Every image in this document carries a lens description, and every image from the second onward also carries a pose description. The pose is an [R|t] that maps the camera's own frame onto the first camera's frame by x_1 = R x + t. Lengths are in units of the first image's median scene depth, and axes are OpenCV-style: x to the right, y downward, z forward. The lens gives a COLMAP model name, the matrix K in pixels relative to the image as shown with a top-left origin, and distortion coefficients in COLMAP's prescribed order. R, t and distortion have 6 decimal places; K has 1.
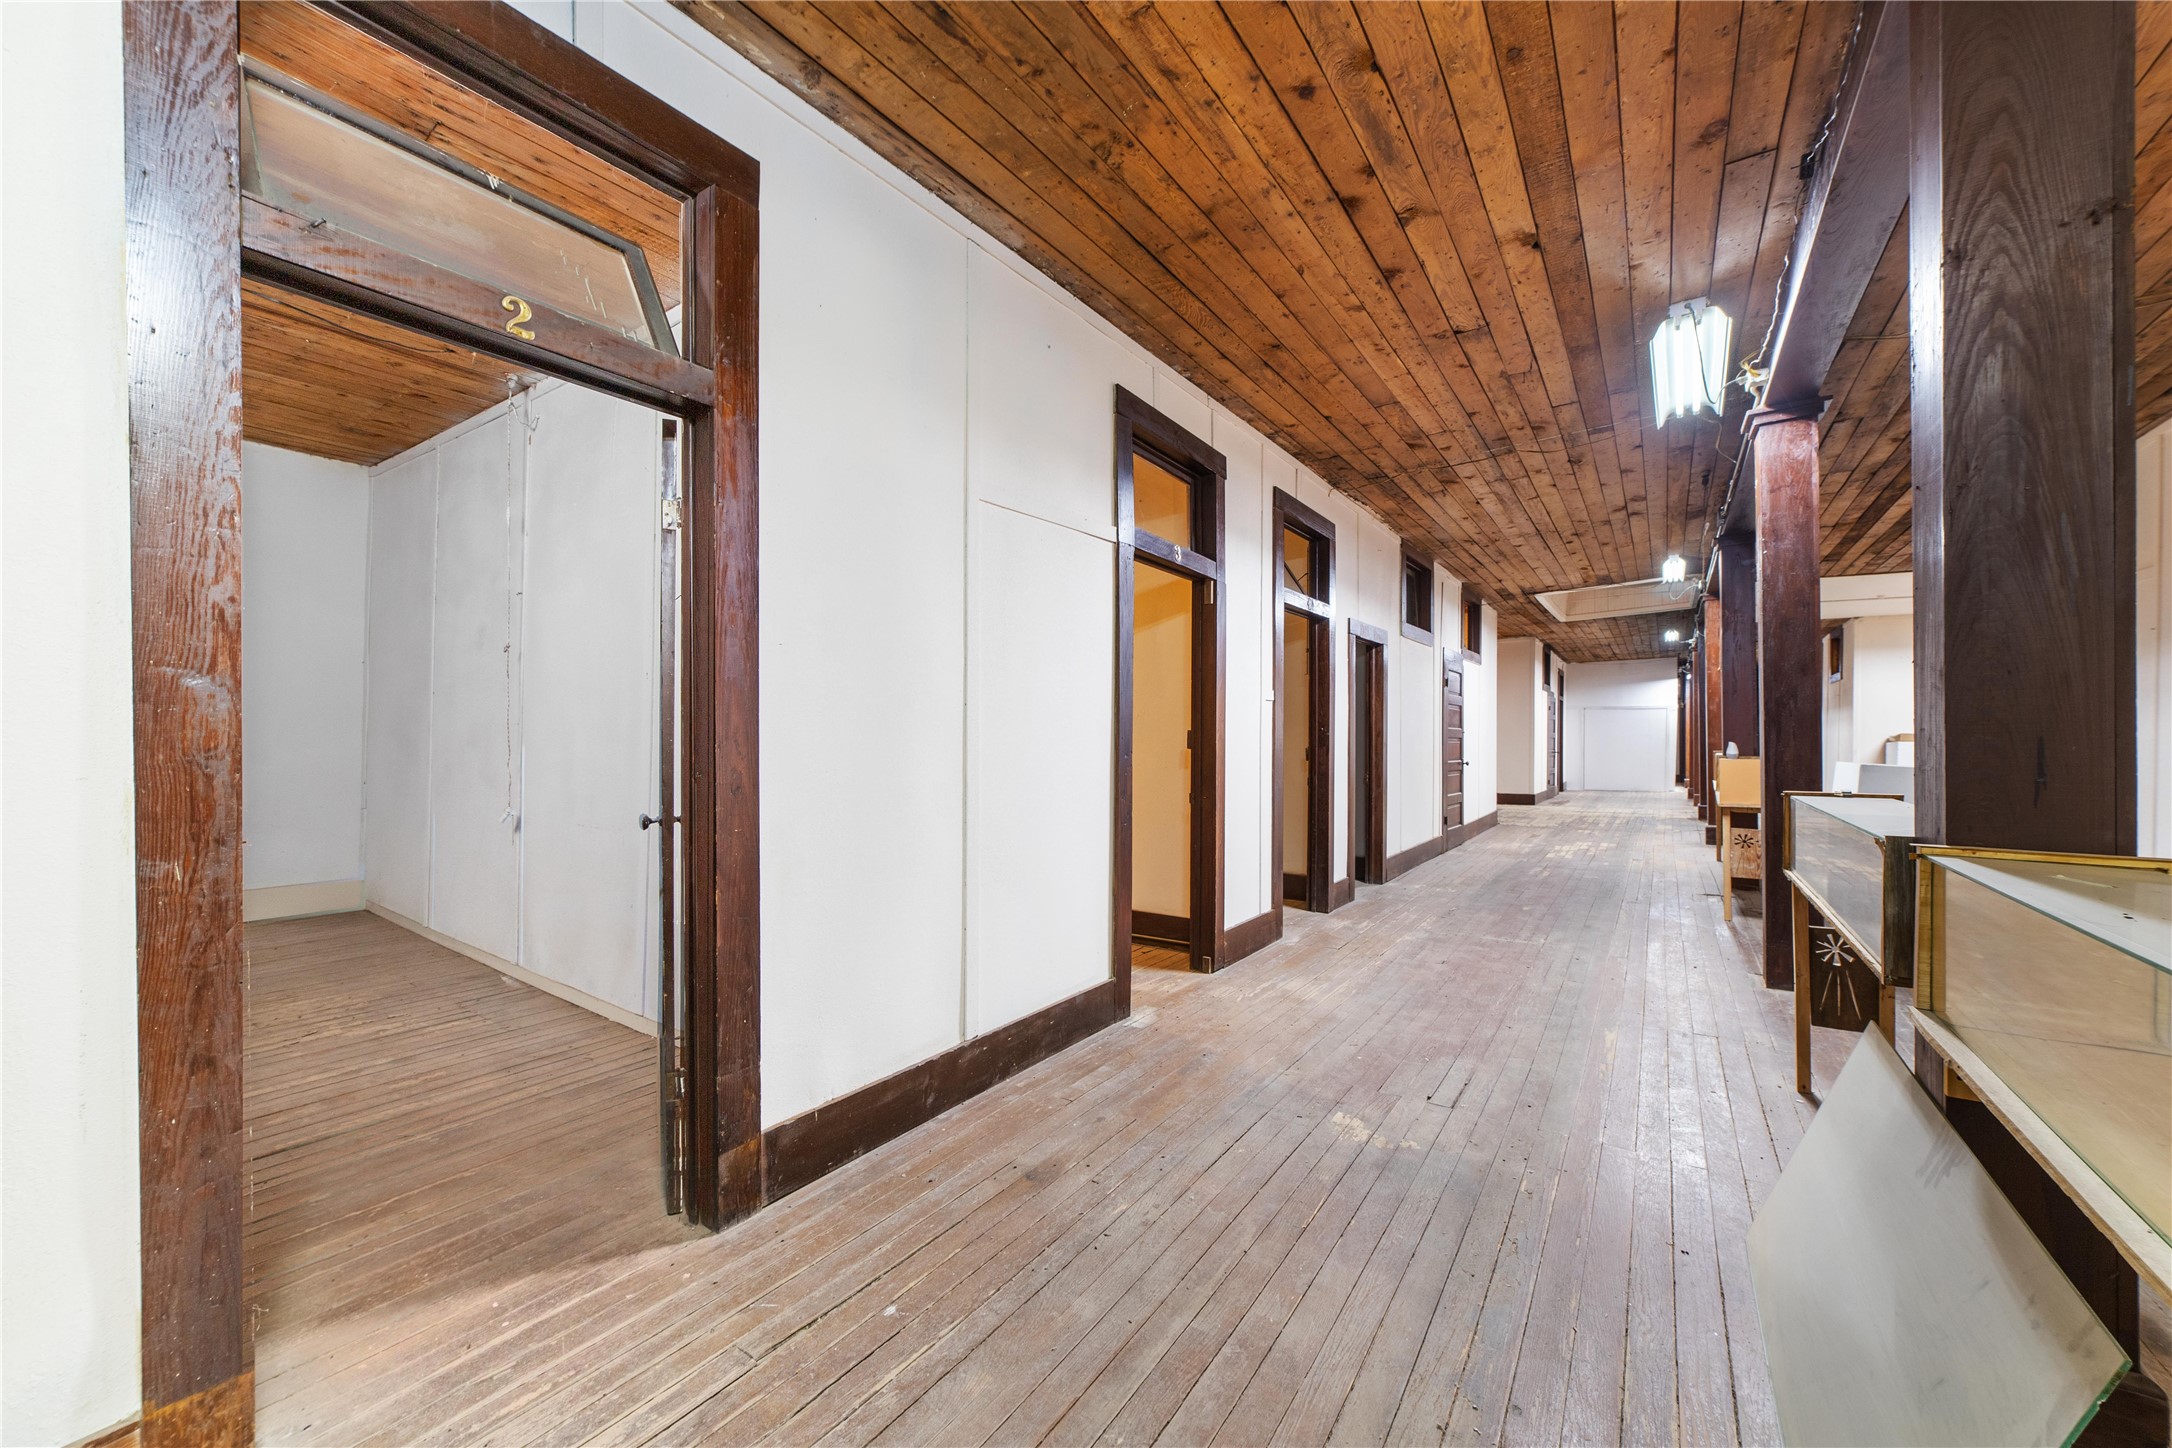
lens RADIAL K [[824.5, 0, 1083.7], [0, 824.5, 725.3], [0, 0, 1]] dist [-0.002997, 0.000929]
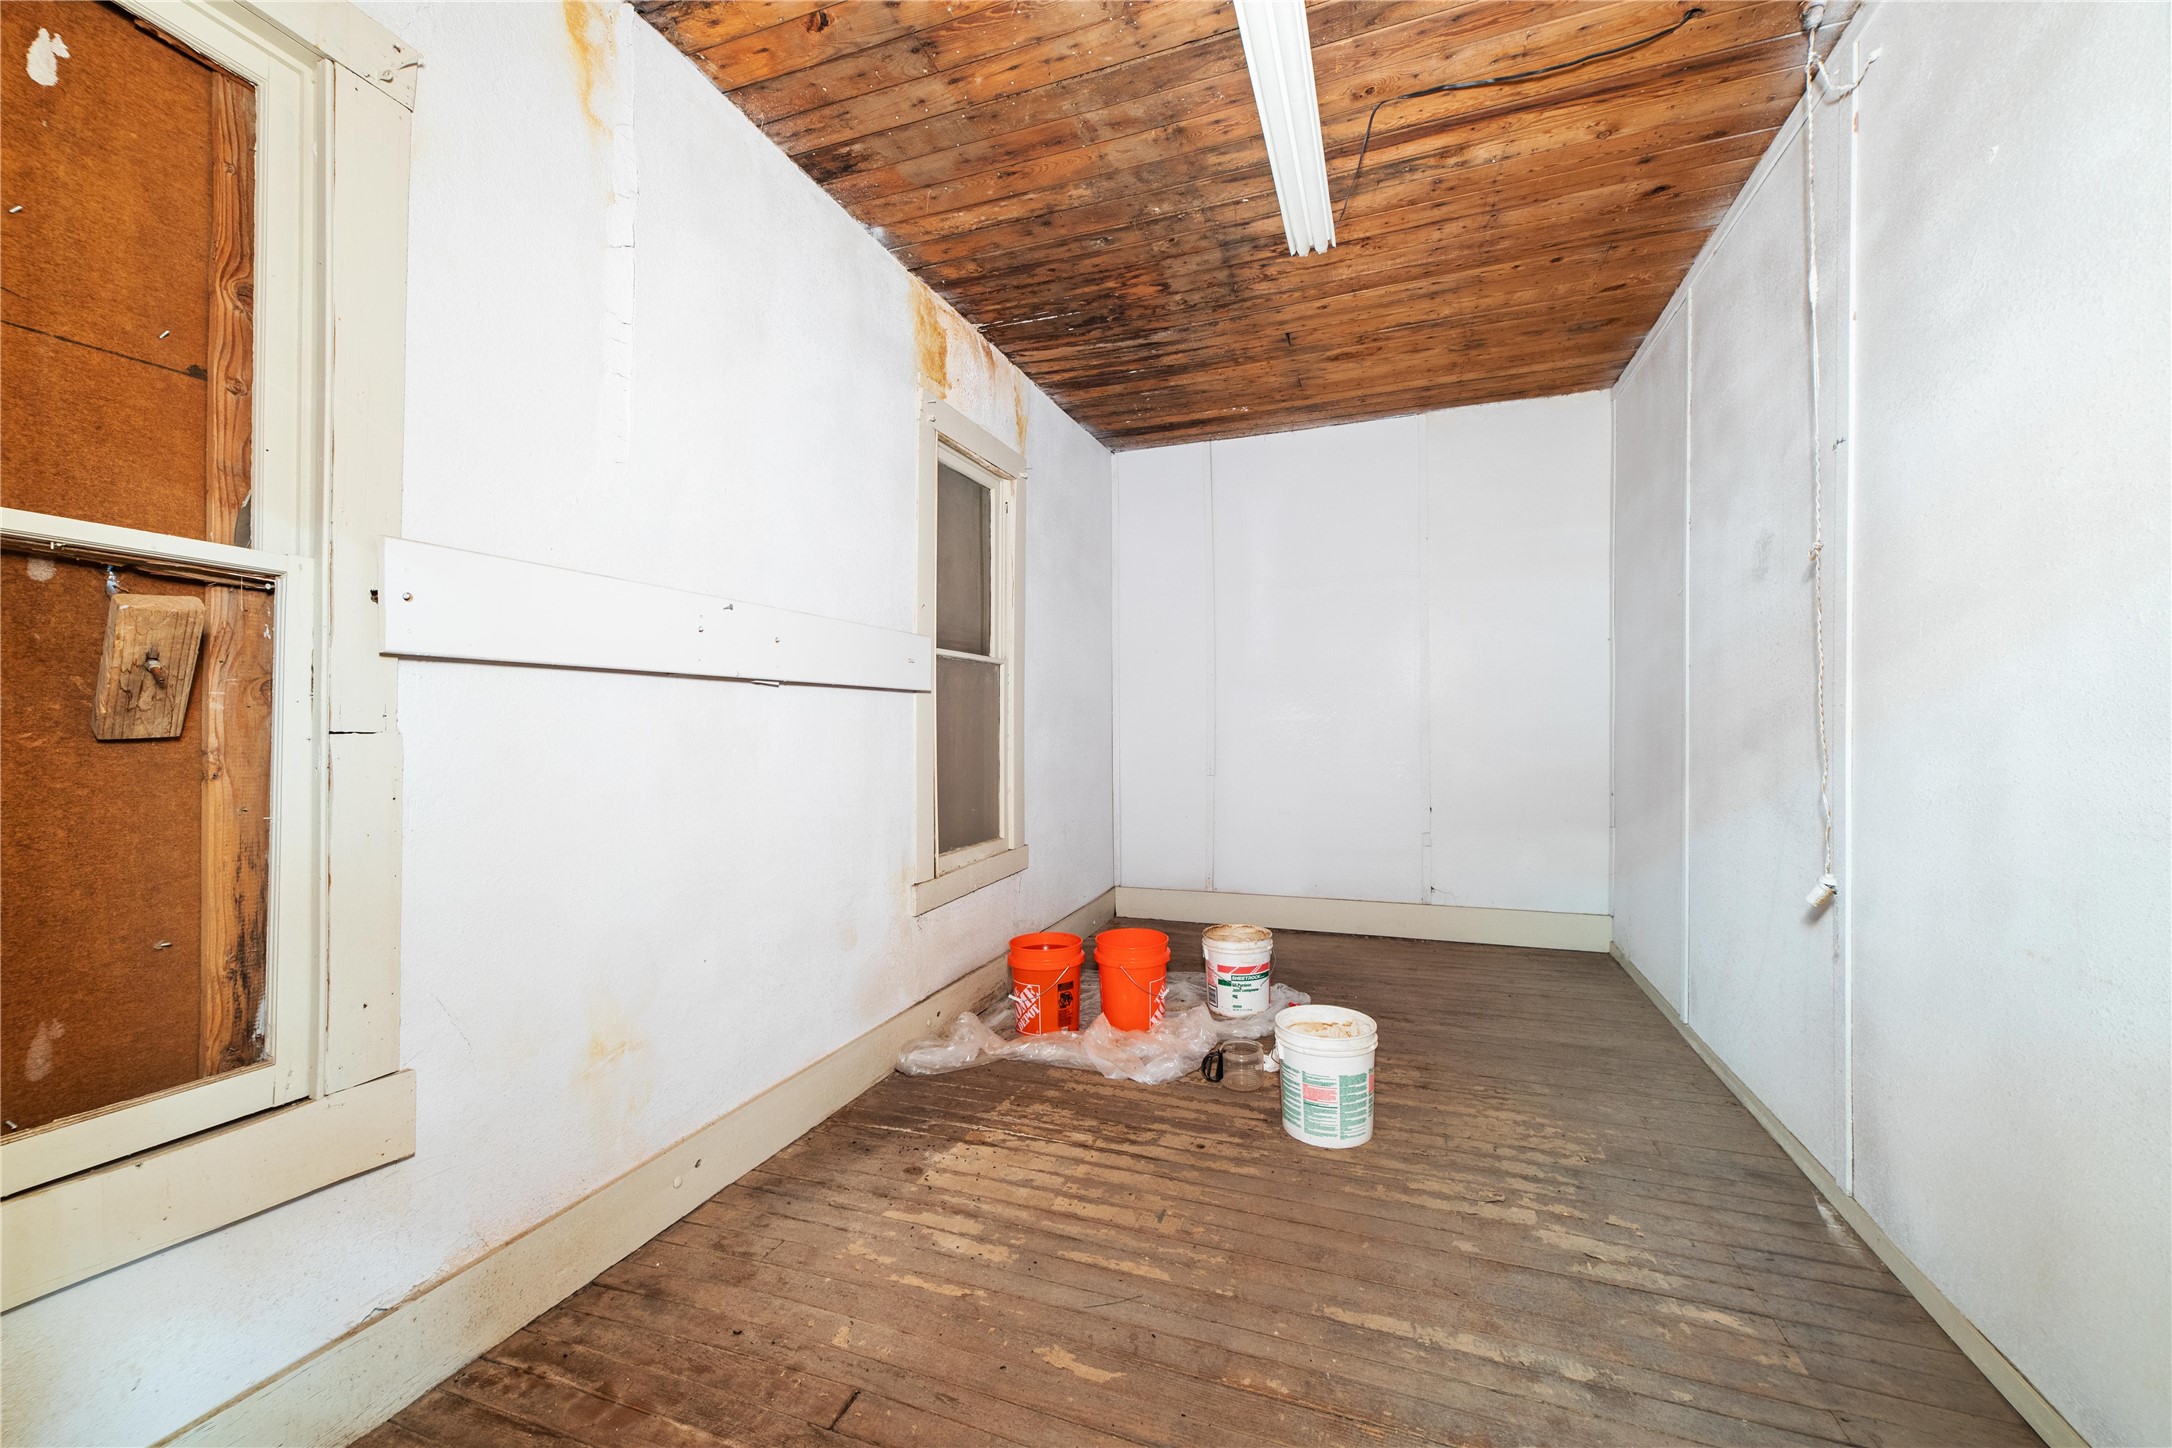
lens RADIAL K [[824.5, 0, 1088.6], [0, 824.5, 716.0], [0, 0, 1]] dist [-0.002997, 0.000929]
pose [[0.245995, -0.013297, -0.969180, -0.375317], [0.009677, 0.999890, -0.011262, 0.001068], [0.969223, -0.006609, 0.246096, 0.515207]]
